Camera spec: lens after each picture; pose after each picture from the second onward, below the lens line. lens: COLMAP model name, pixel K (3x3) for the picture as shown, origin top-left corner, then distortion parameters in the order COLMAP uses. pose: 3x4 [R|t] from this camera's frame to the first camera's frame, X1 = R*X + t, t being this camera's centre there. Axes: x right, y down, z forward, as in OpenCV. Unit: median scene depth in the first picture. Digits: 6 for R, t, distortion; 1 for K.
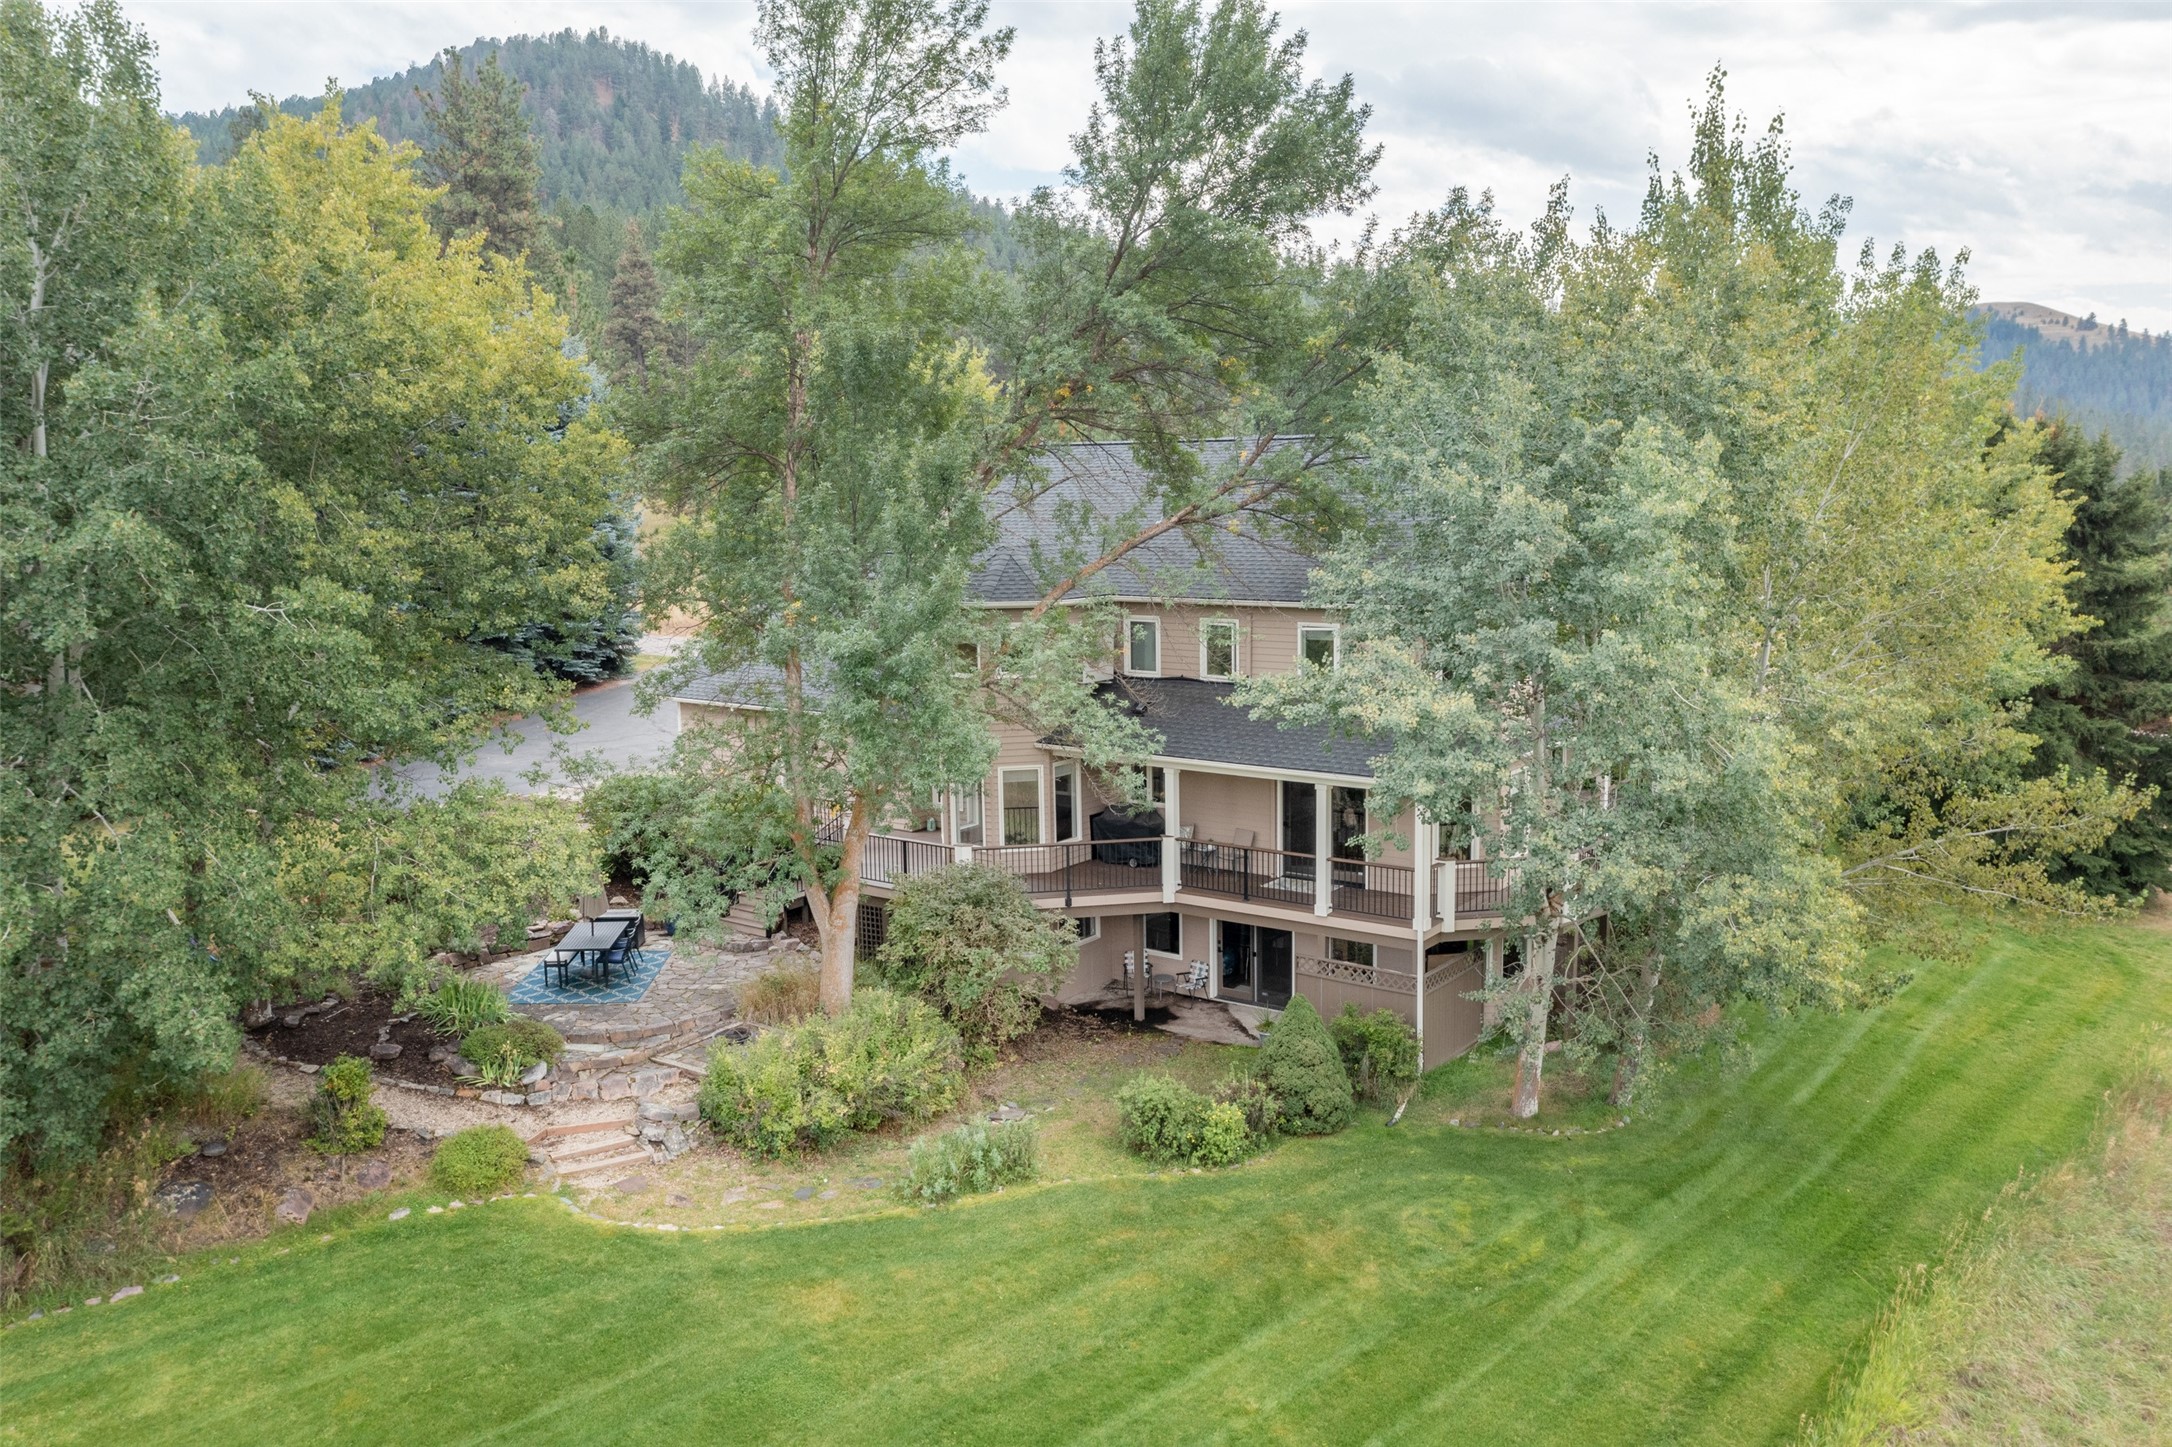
lens RADIAL K [[1726.8, 0, 1088.4], [0, 1726.8, 720.1], [0, 0, 1]] dist [-0.018196, -0.005482]
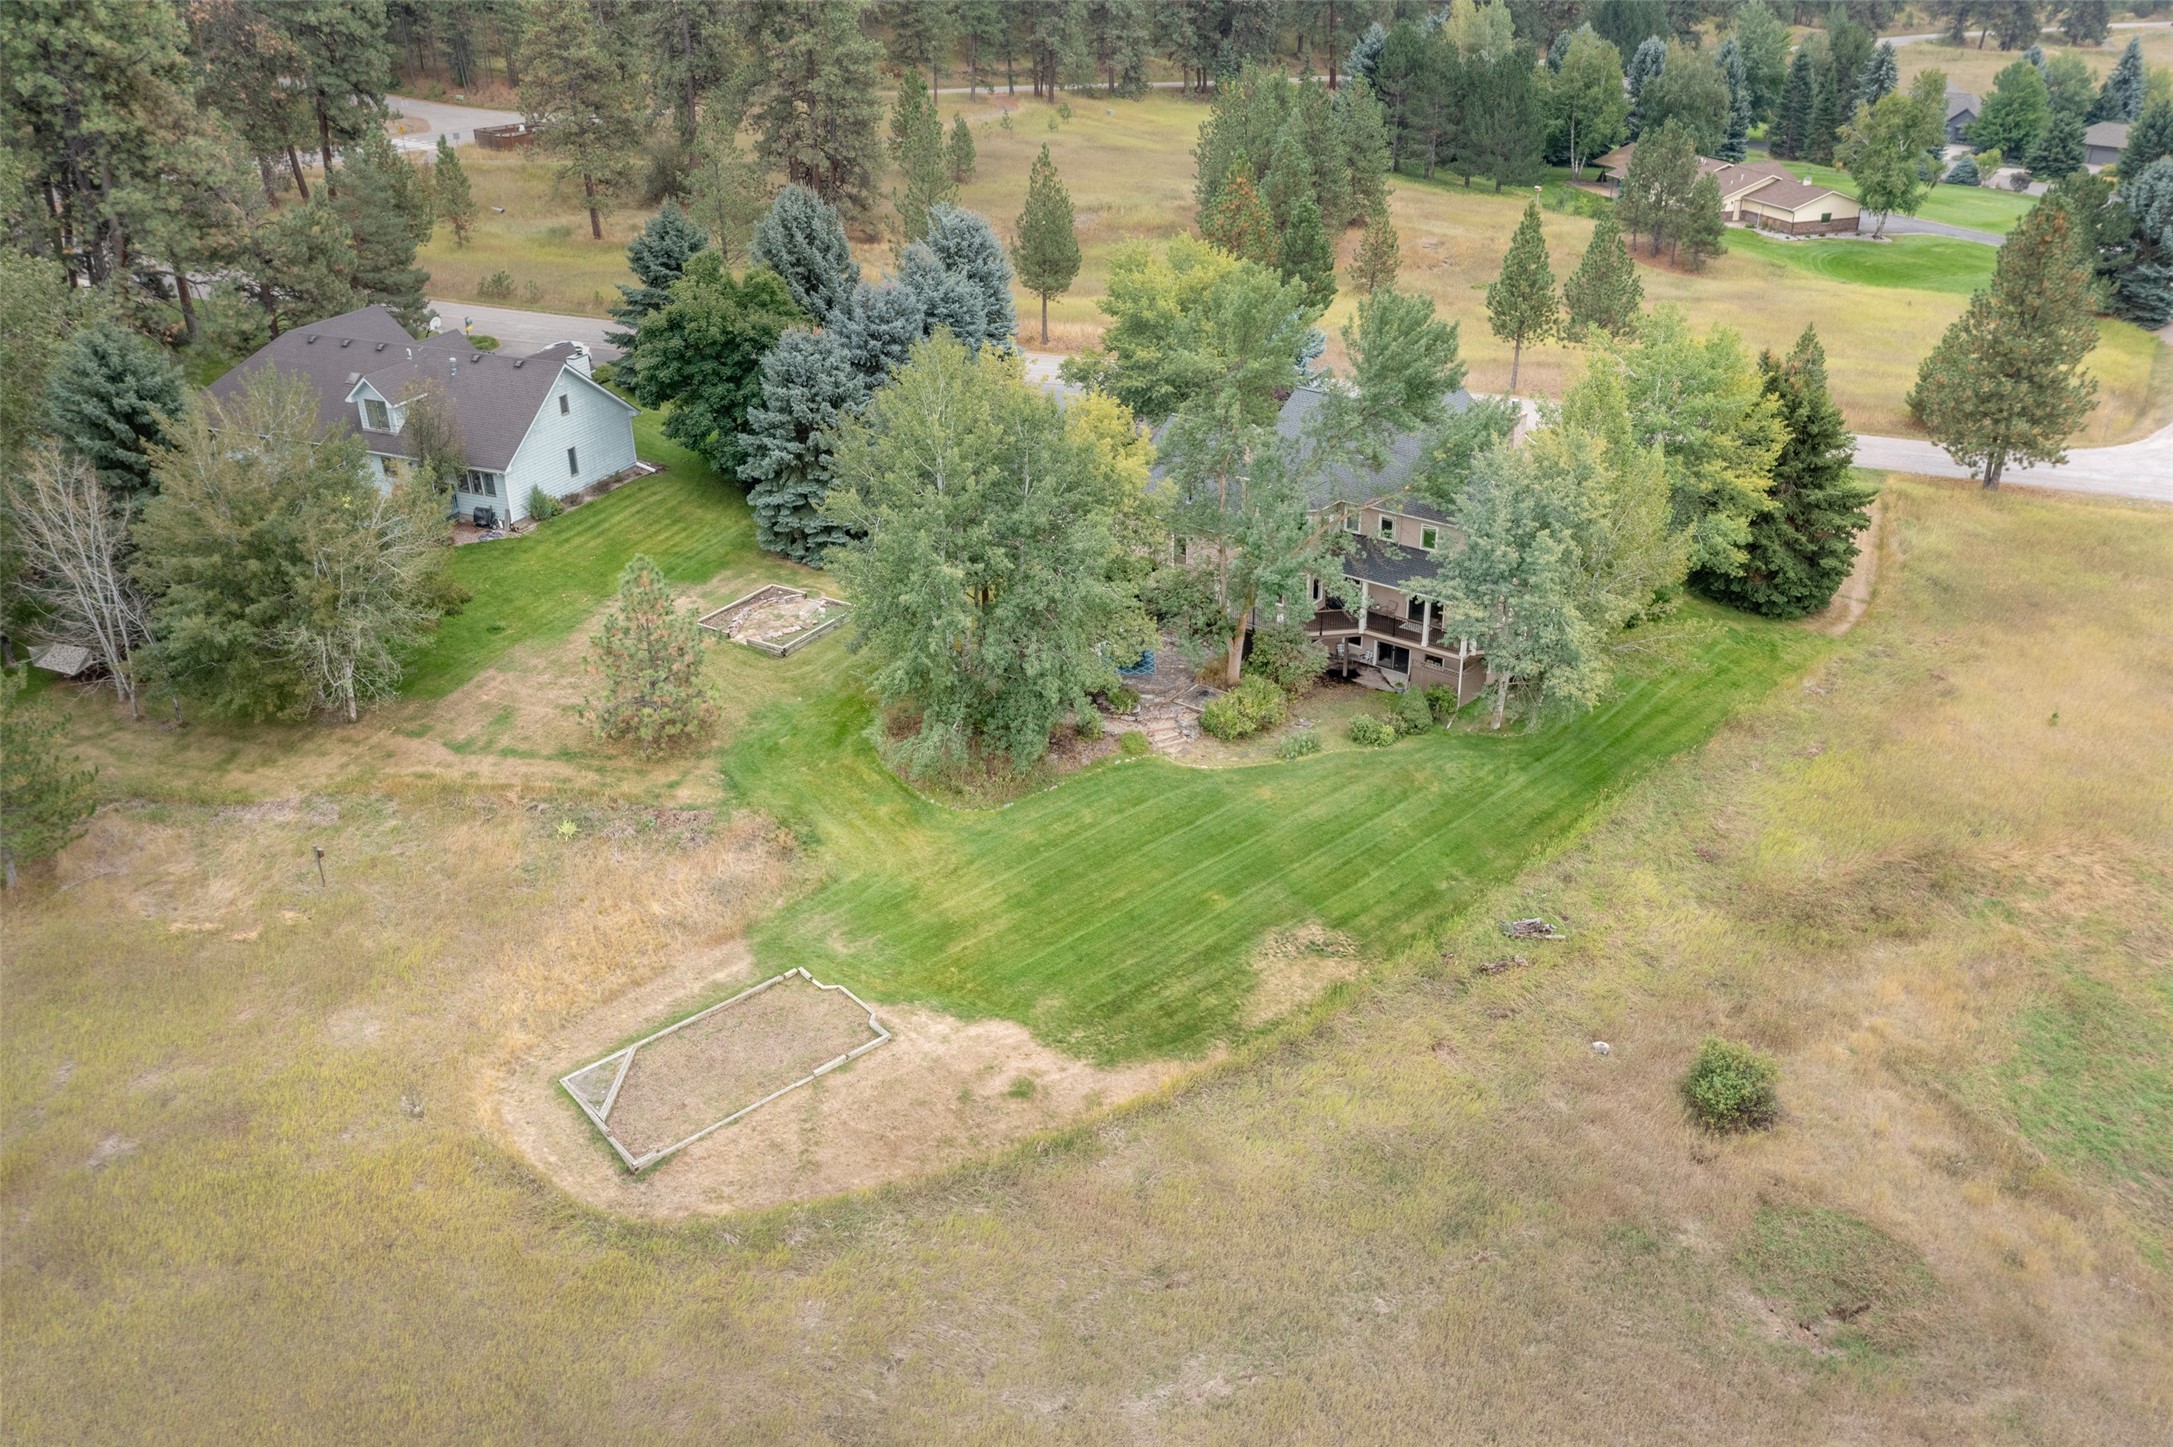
lens RADIAL K [[1727.6, 0, 1084.2], [0, 1727.6, 723.7], [0, 0, 1]] dist [-0.018196, -0.005482]
pose [[0.999255, 0.017216, -0.034537, -0.313473], [-0.005345, 0.948084, 0.317975, -0.664480], [0.038218, -0.317554, 0.947470, -1.669164]]
